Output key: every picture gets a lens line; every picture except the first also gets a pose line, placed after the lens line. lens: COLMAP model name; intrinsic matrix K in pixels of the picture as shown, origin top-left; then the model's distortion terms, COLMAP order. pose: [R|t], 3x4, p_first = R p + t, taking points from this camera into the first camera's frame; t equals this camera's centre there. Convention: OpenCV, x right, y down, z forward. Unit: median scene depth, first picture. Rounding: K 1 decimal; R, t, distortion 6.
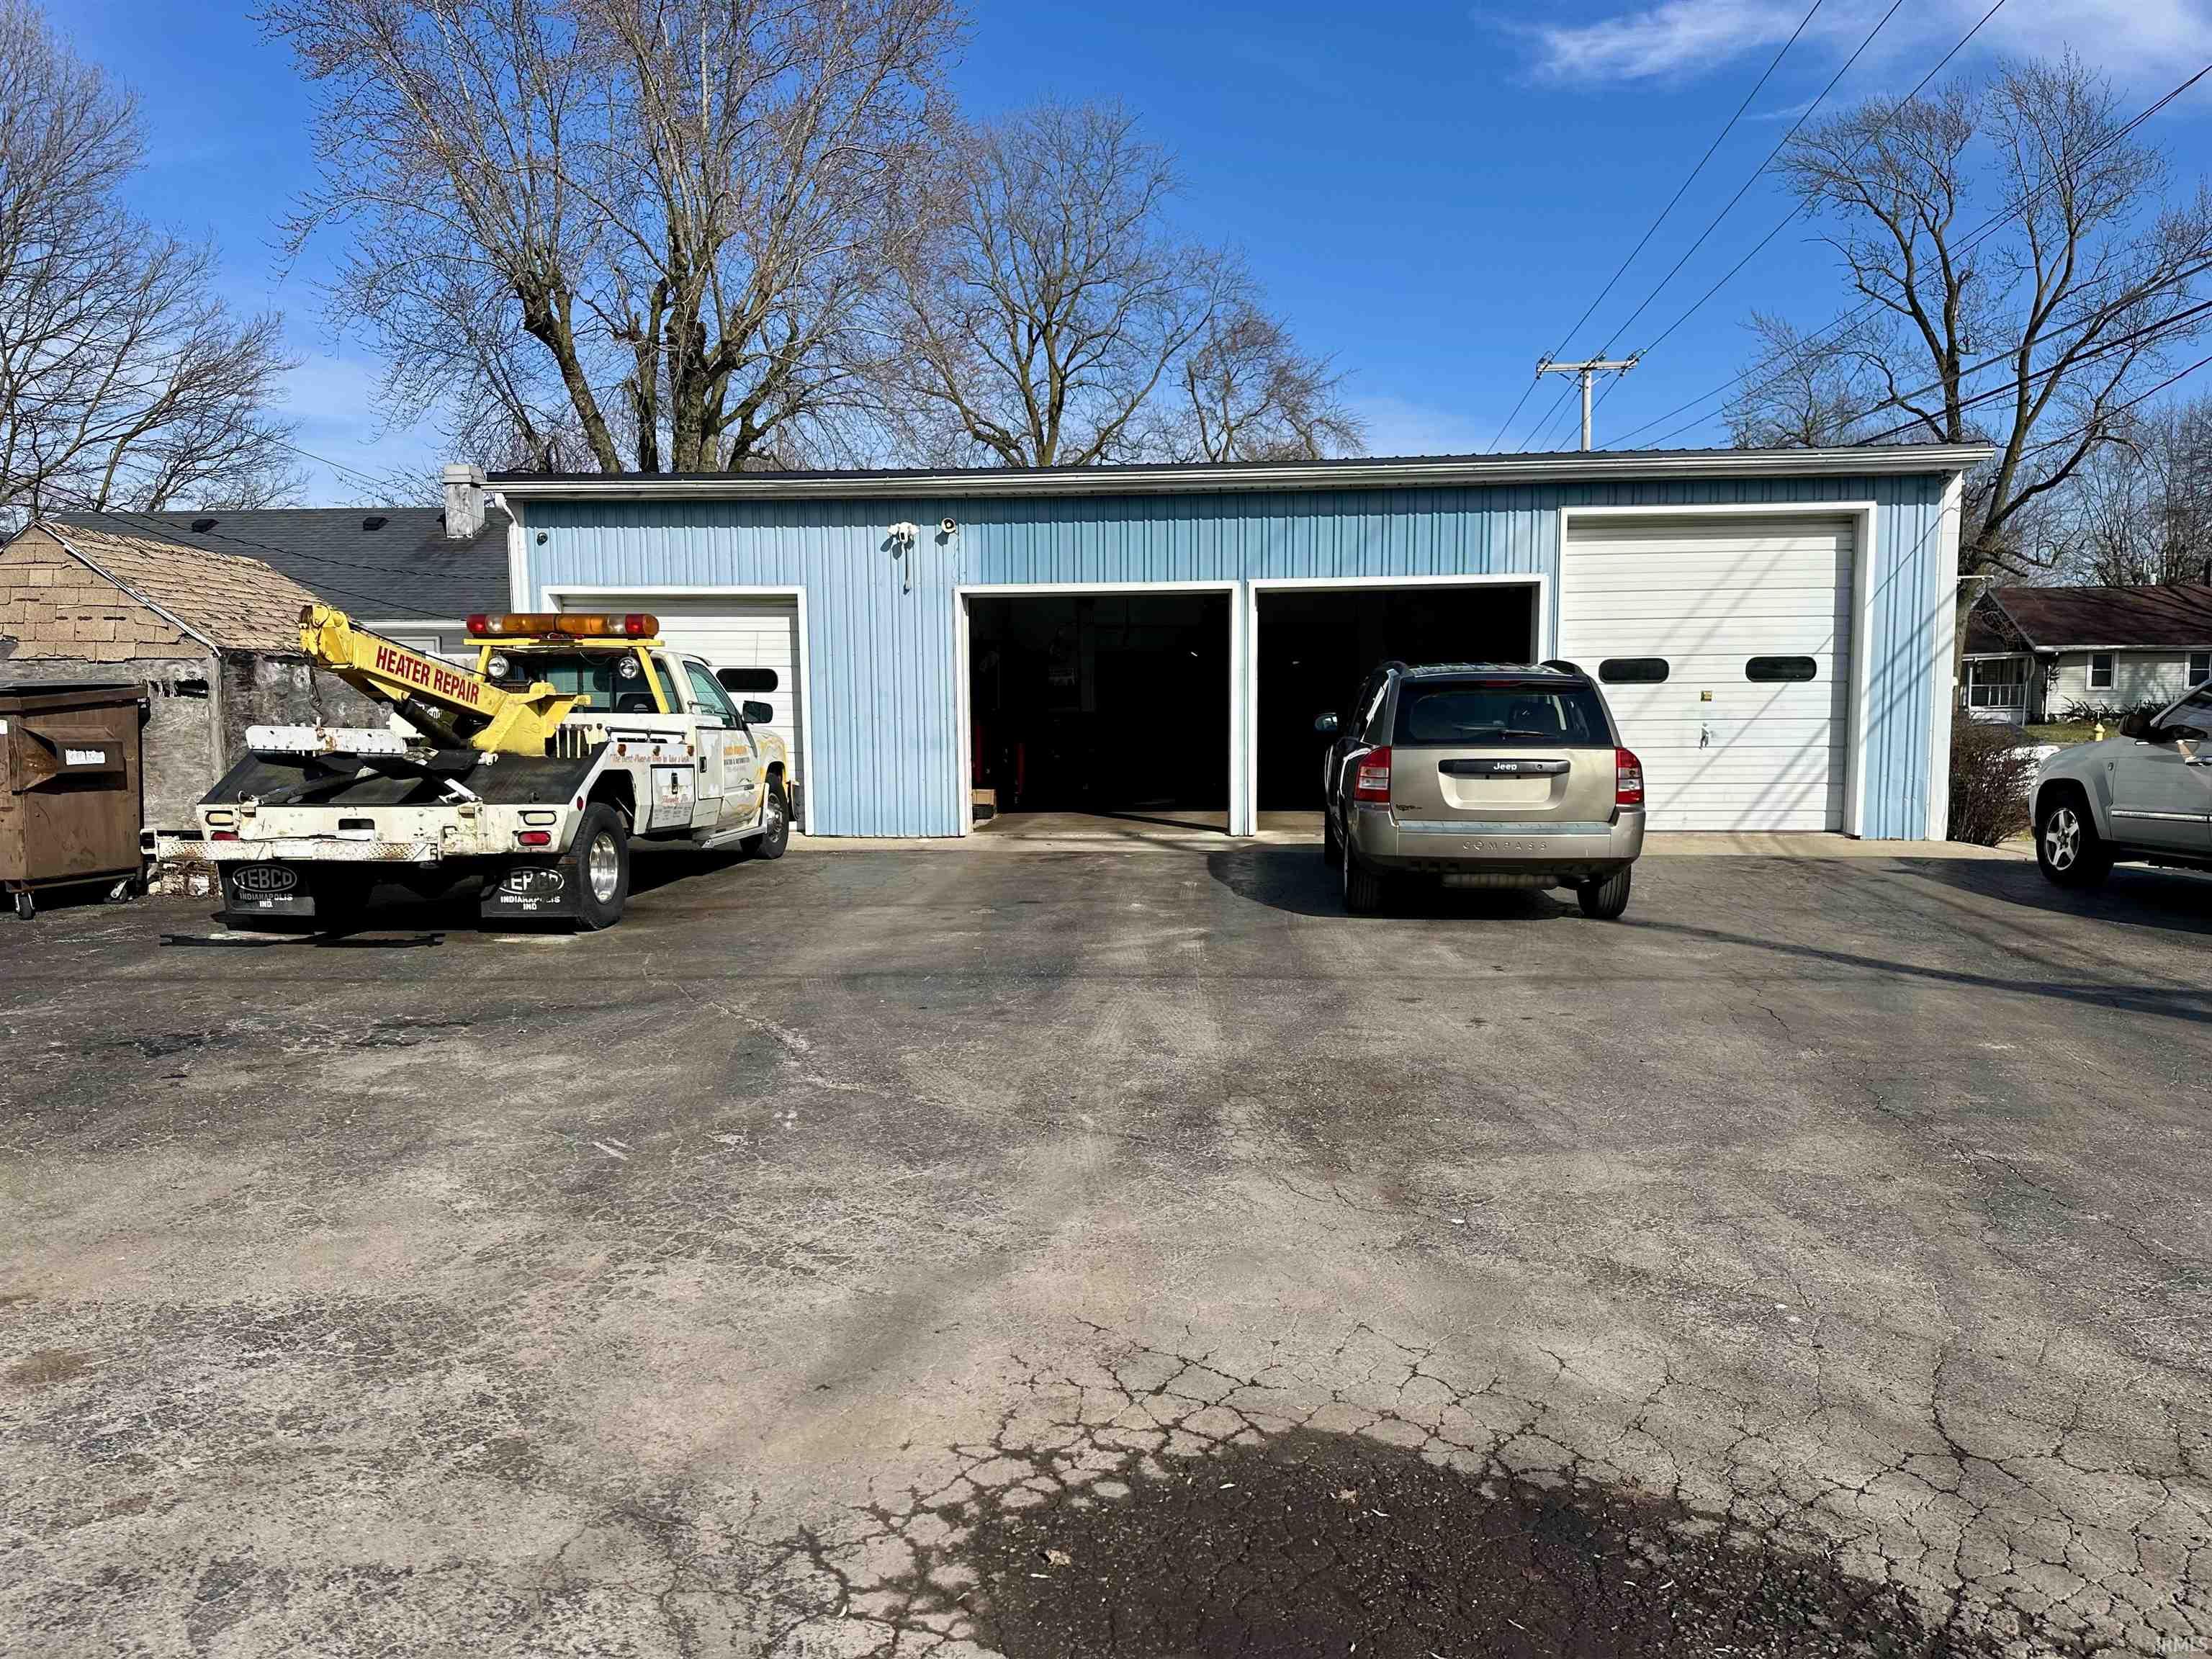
lens RADIAL K [[1522.1, 0, 1107.5], [0, 1522.1, 830.0], [0, 0, 1]] dist [0.019034, -0.042862]
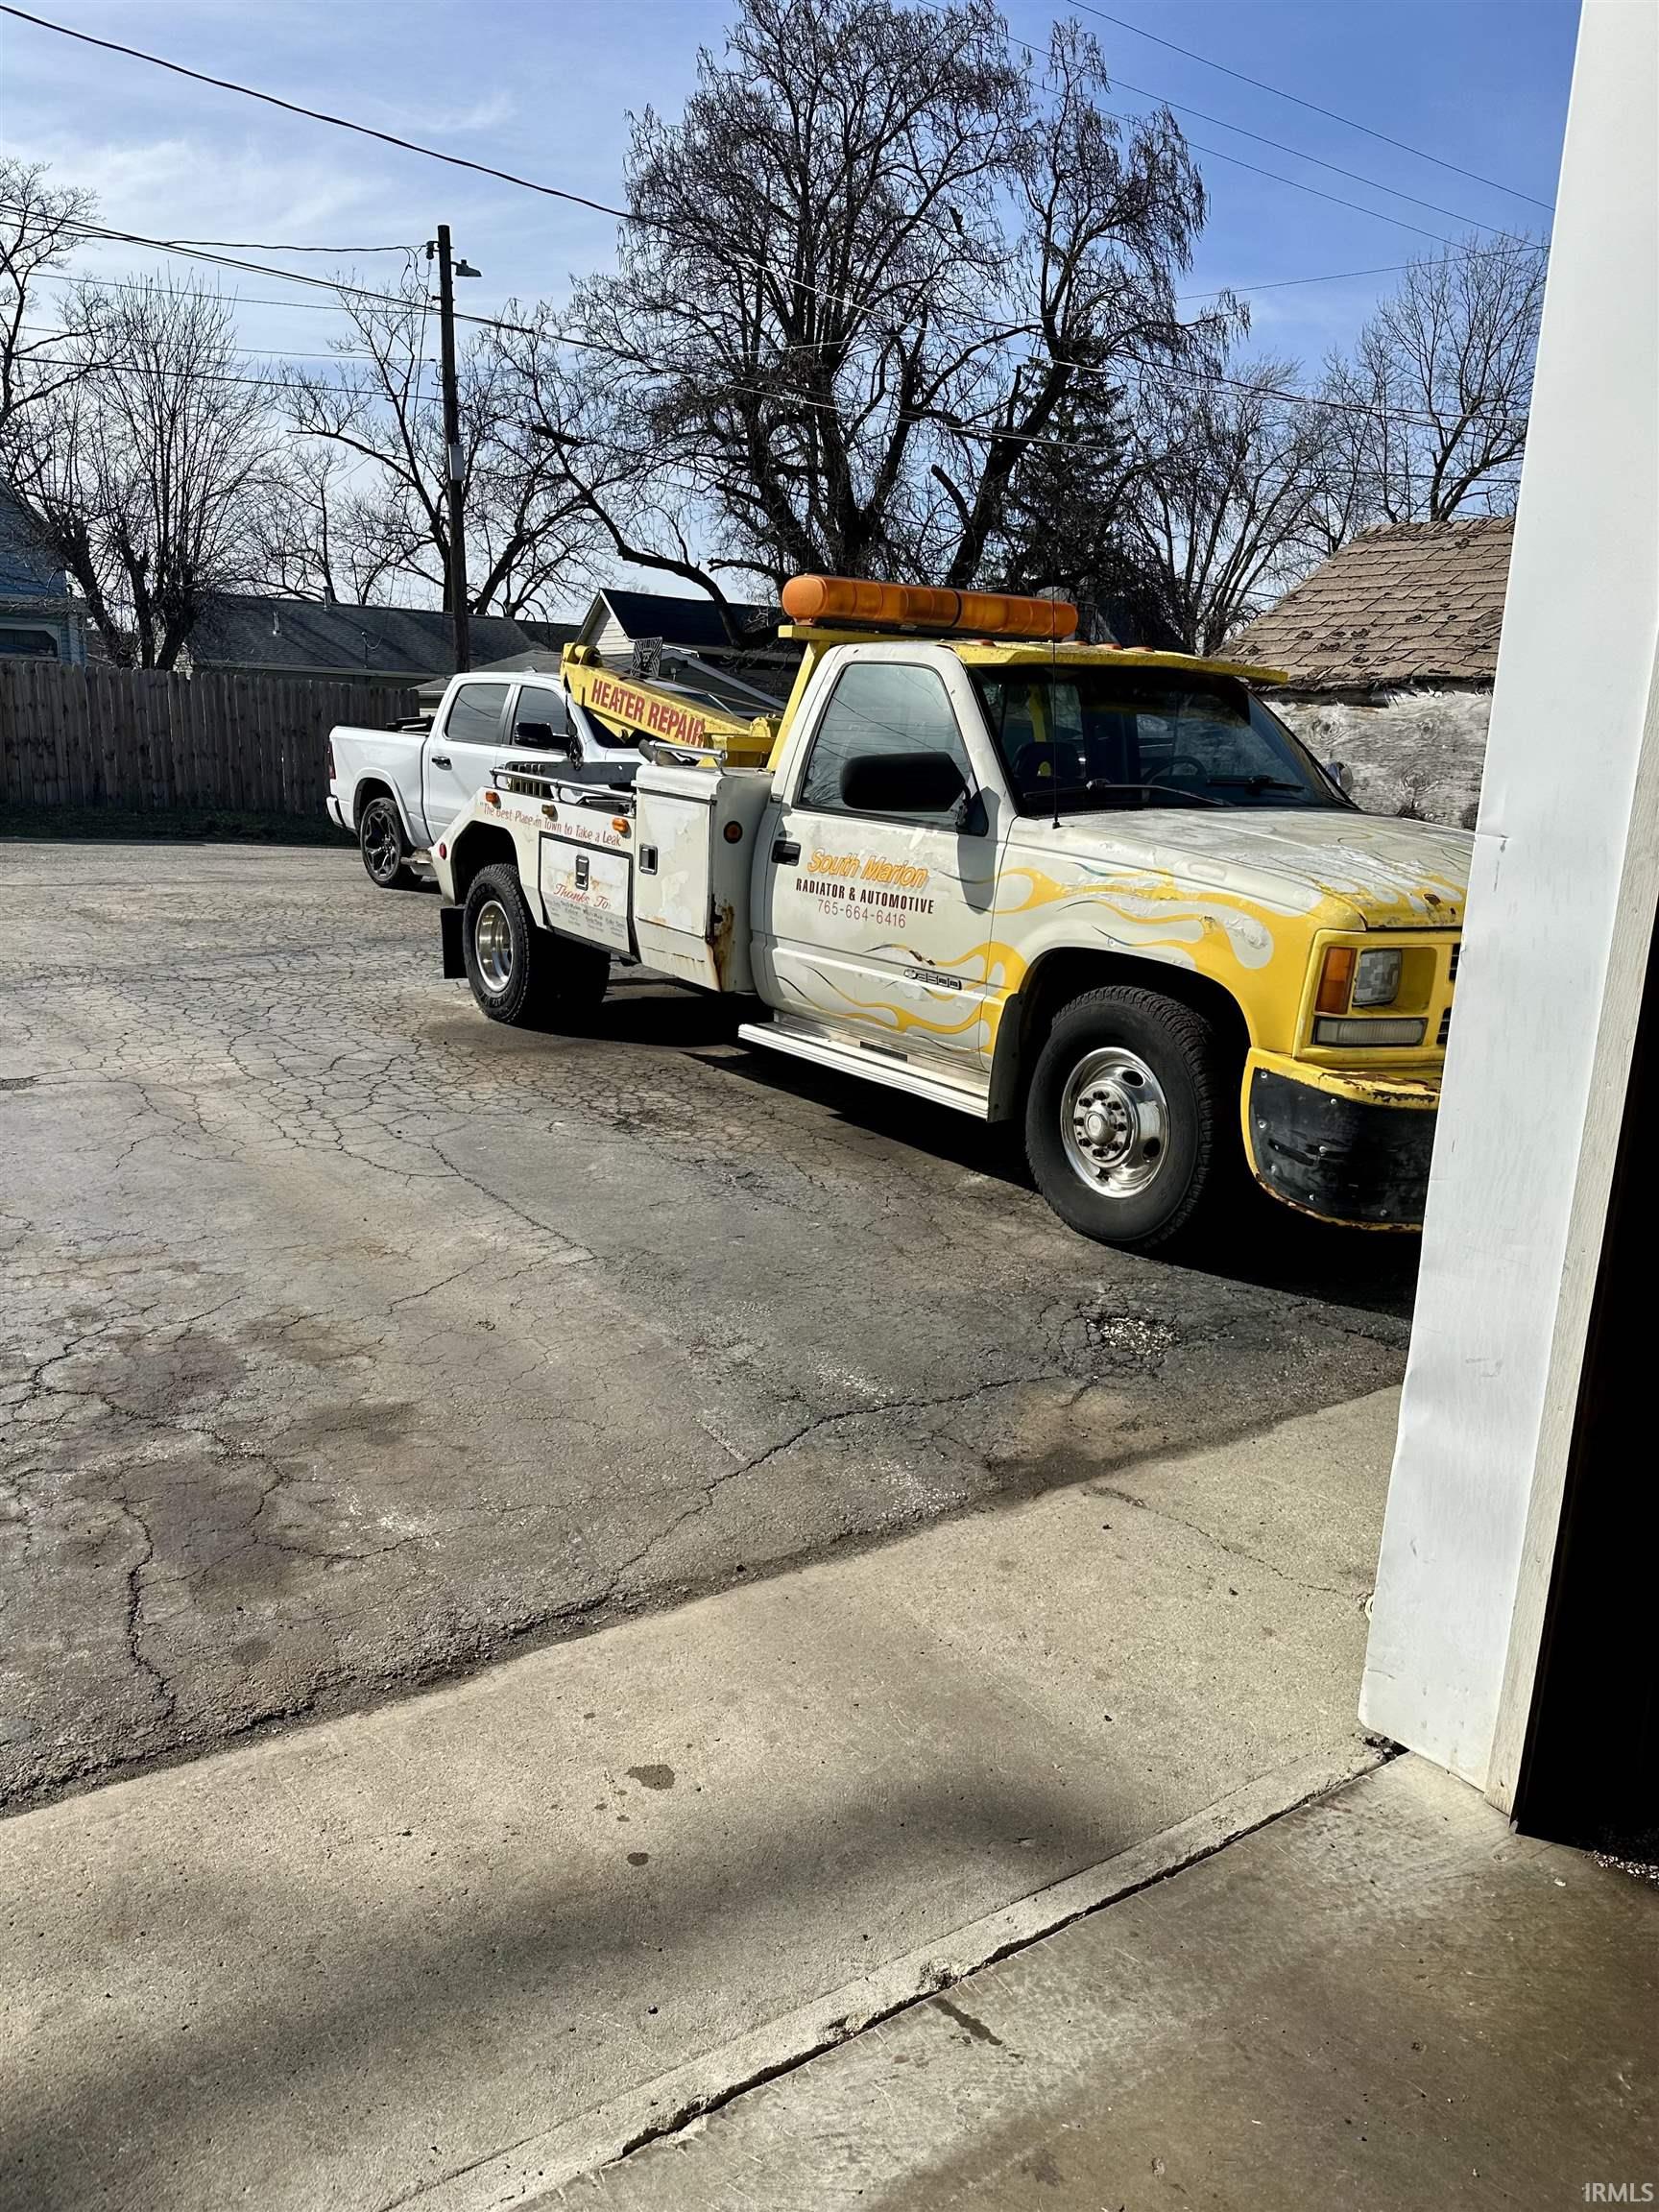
lens RADIAL K [[1522.1, 0, 827.3], [0, 1522.1, 1109.1], [0, 0, 1]] dist [0.019034, -0.042862]
pose [[-0.767893, 0.116494, -0.629897, 0.050990], [-0.097787, 0.950483, 0.294993, -0.152242], [0.633071, 0.288118, -0.718477, 1.766187]]
